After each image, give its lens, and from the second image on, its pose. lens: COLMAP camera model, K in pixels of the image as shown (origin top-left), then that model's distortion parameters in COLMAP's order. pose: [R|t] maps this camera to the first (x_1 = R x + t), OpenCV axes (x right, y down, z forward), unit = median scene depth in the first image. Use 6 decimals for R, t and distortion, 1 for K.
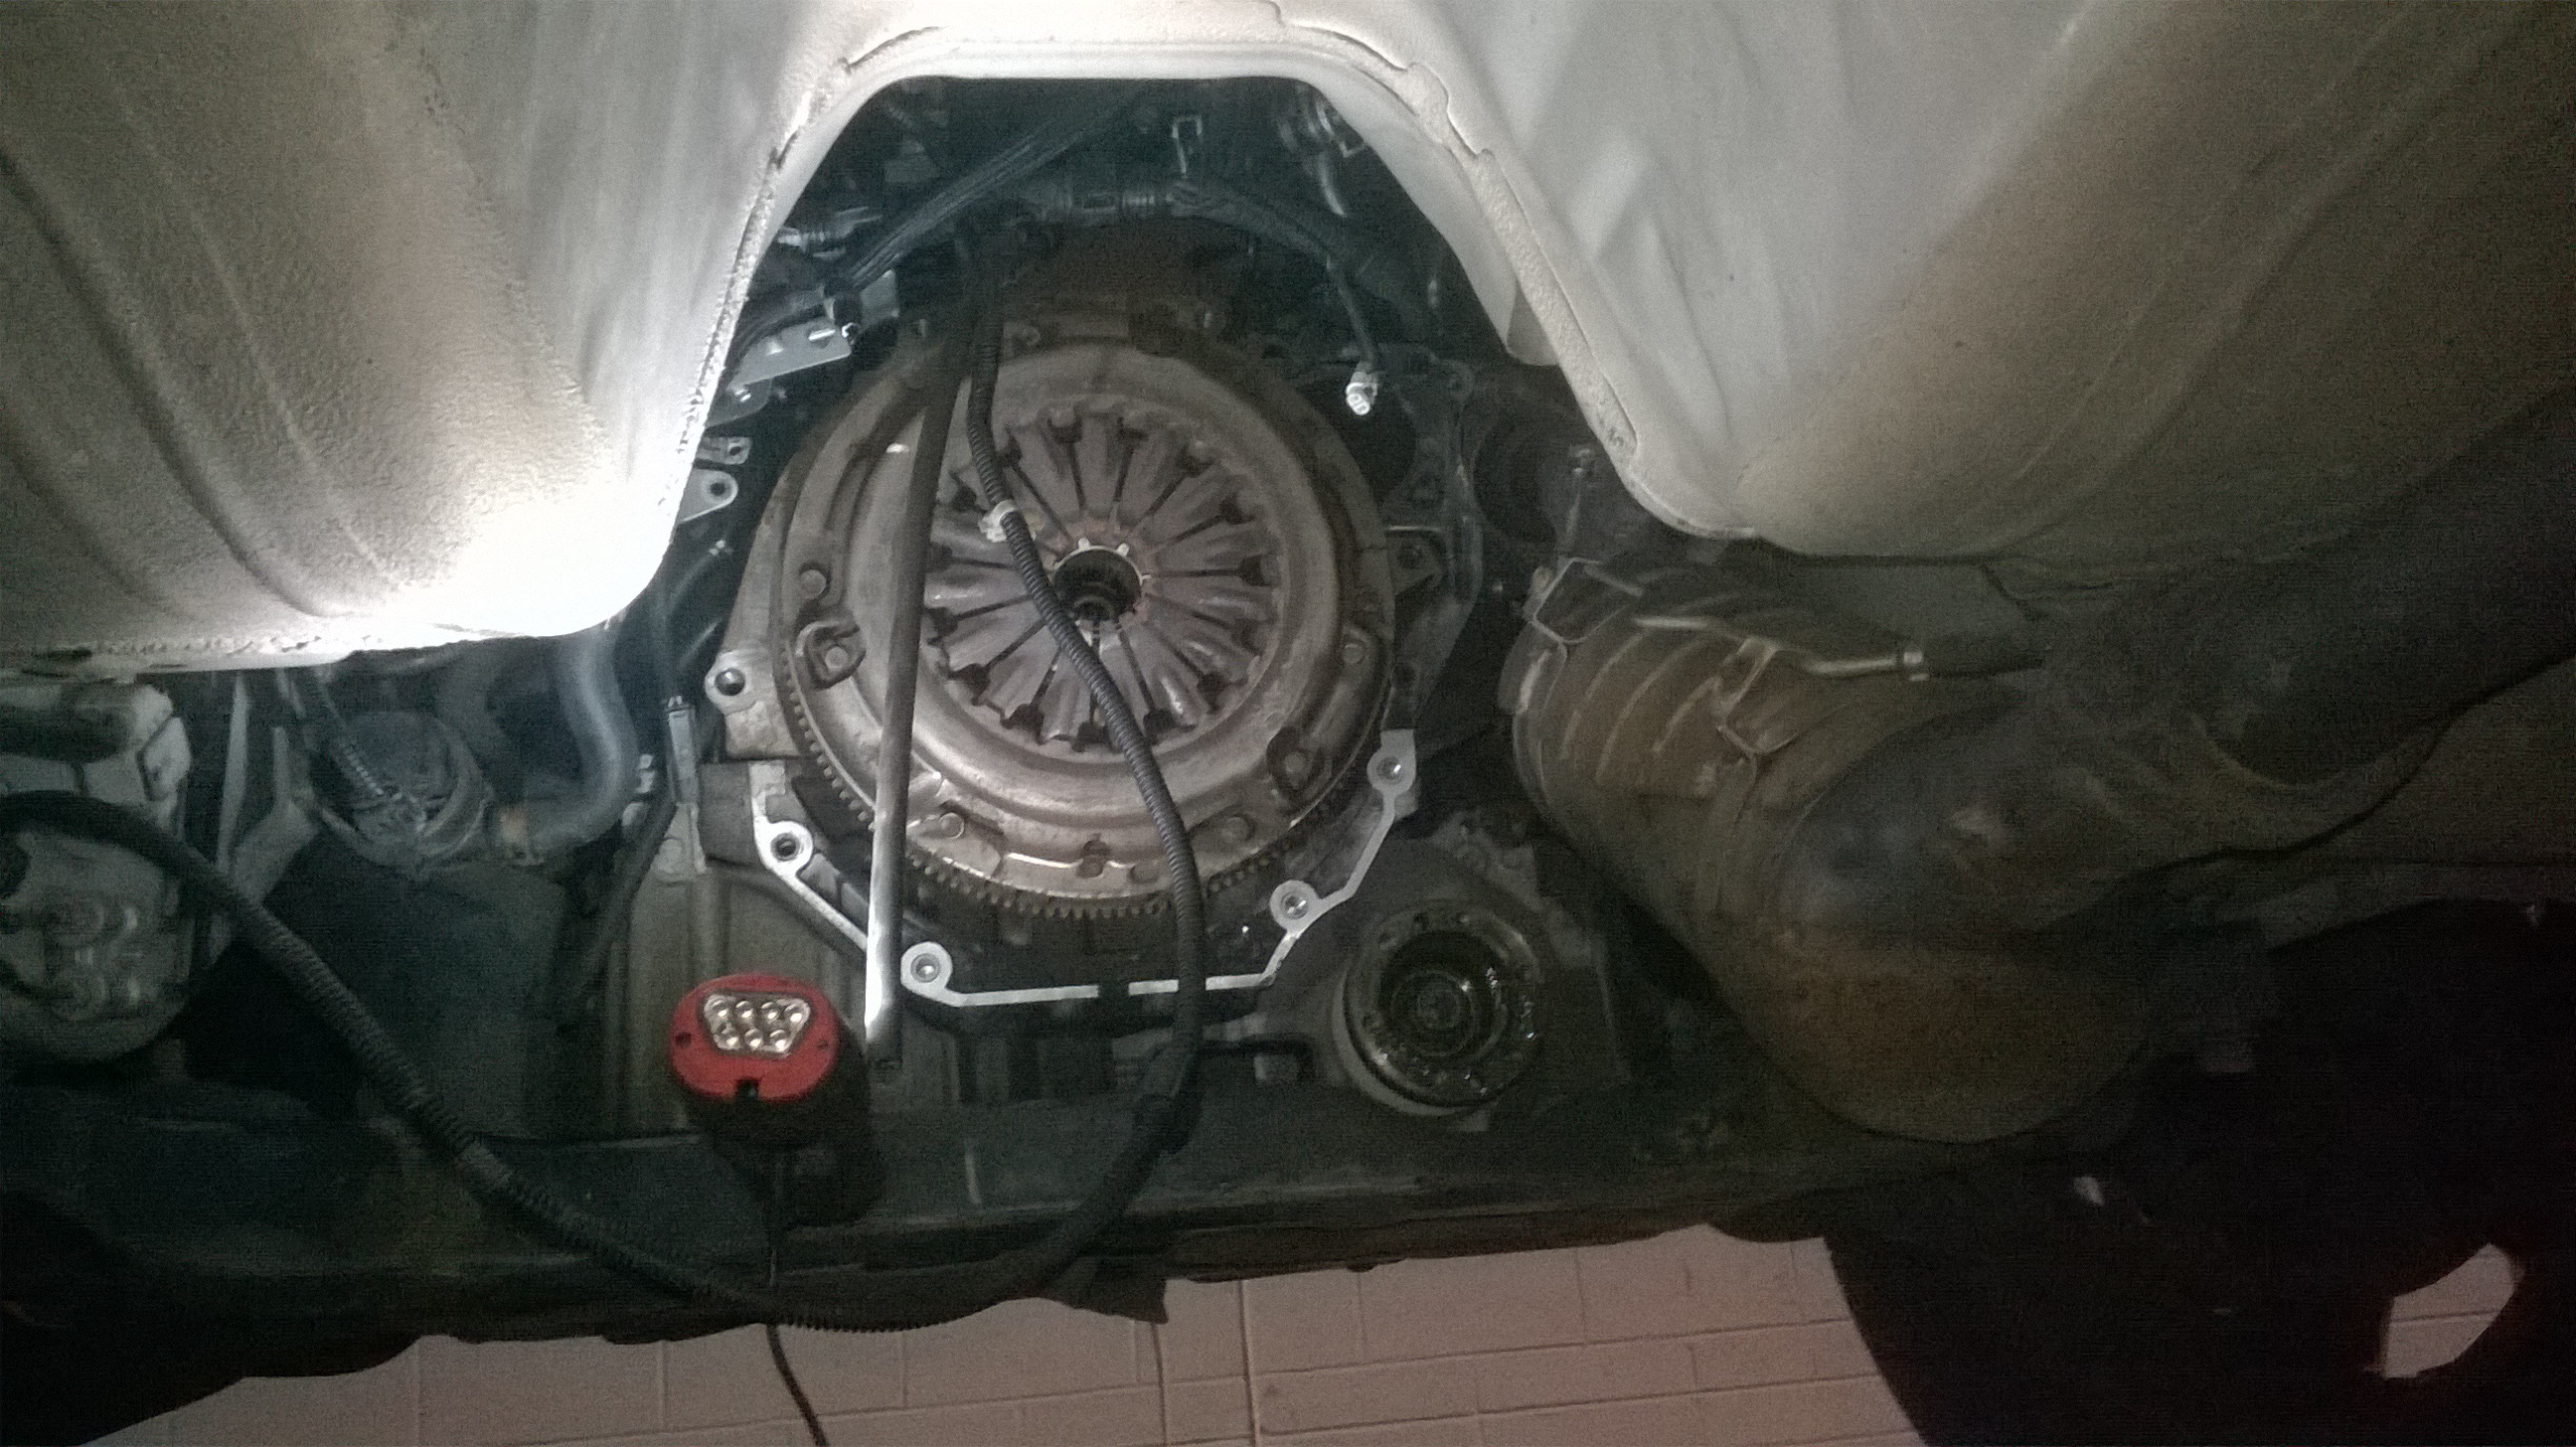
lens RADIAL K [[2174.8, 0, 1288.0], [0, 2174.8, 723.5], [0, 0, 1]] dist [0.059817, -0.141943]
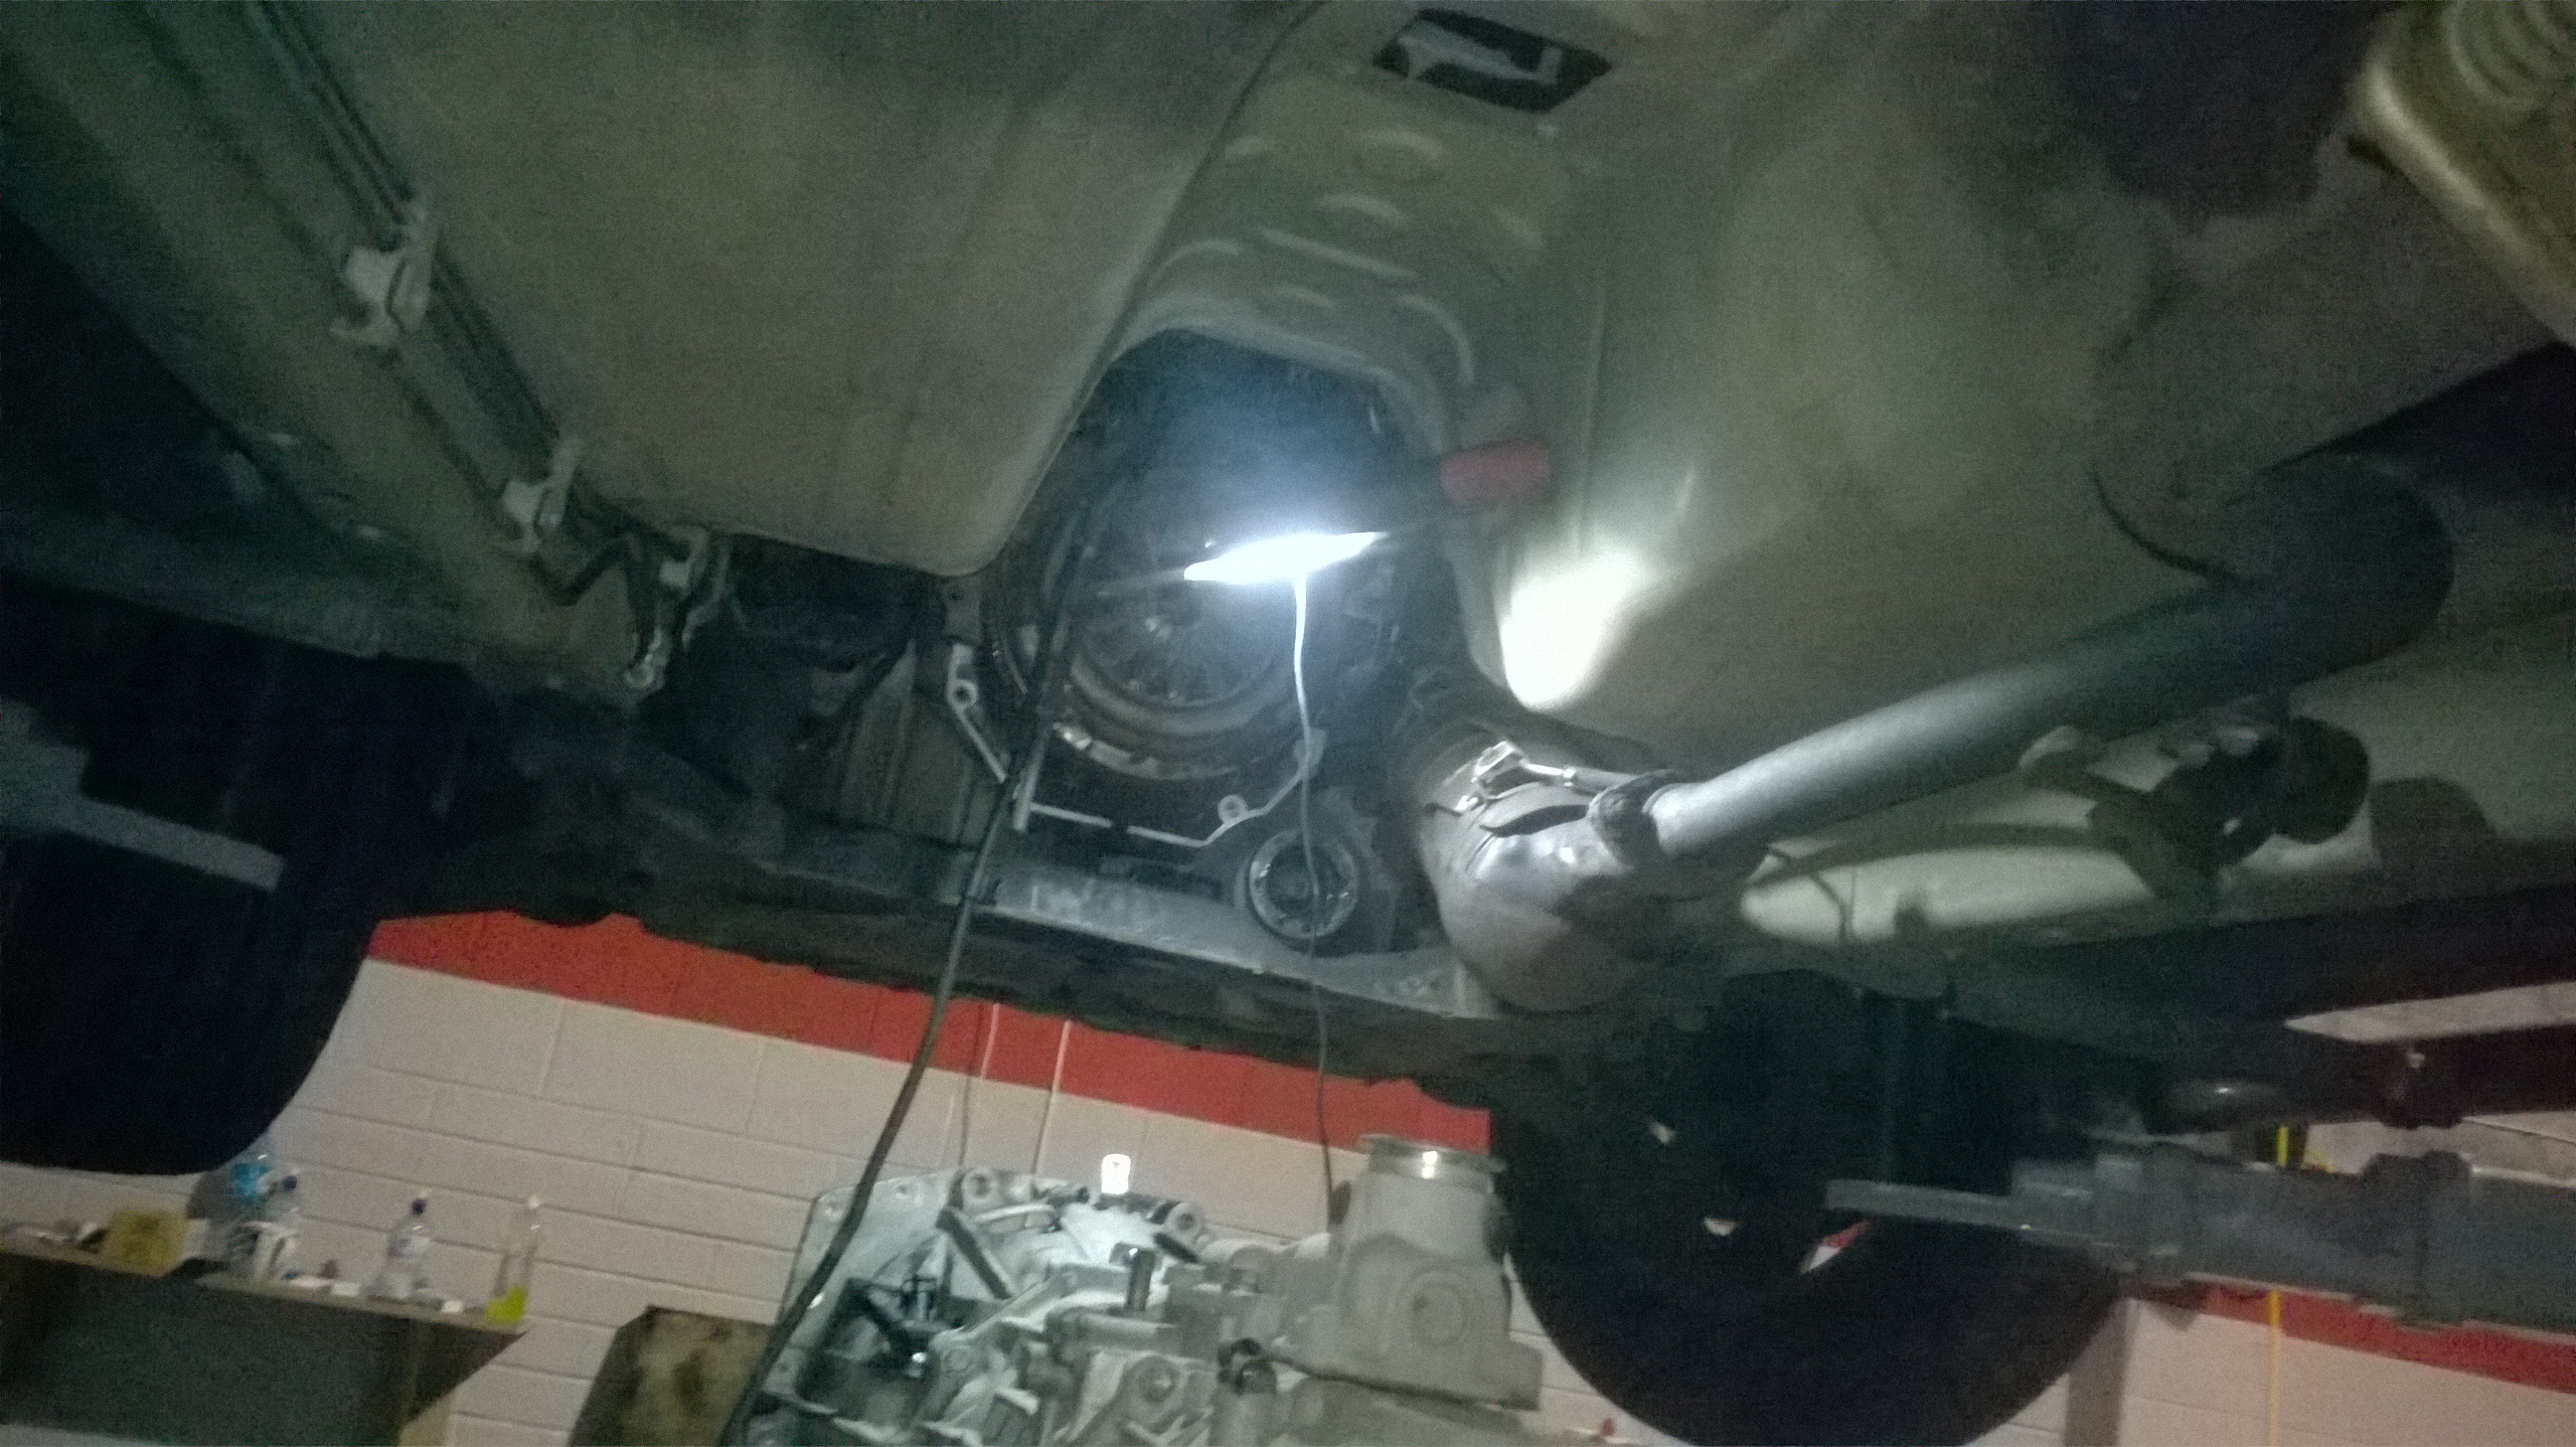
lens RADIAL K [[2174.8, 0, 1288.0], [0, 2174.8, 723.5], [0, 0, 1]] dist [0.059817, -0.141943]
pose [[0.957587, 0.286968, 0.026008, -0.019614], [-0.287597, 0.957428, 0.024894, -0.039122], [-0.017757, -0.031318, 0.999352, -0.742151]]
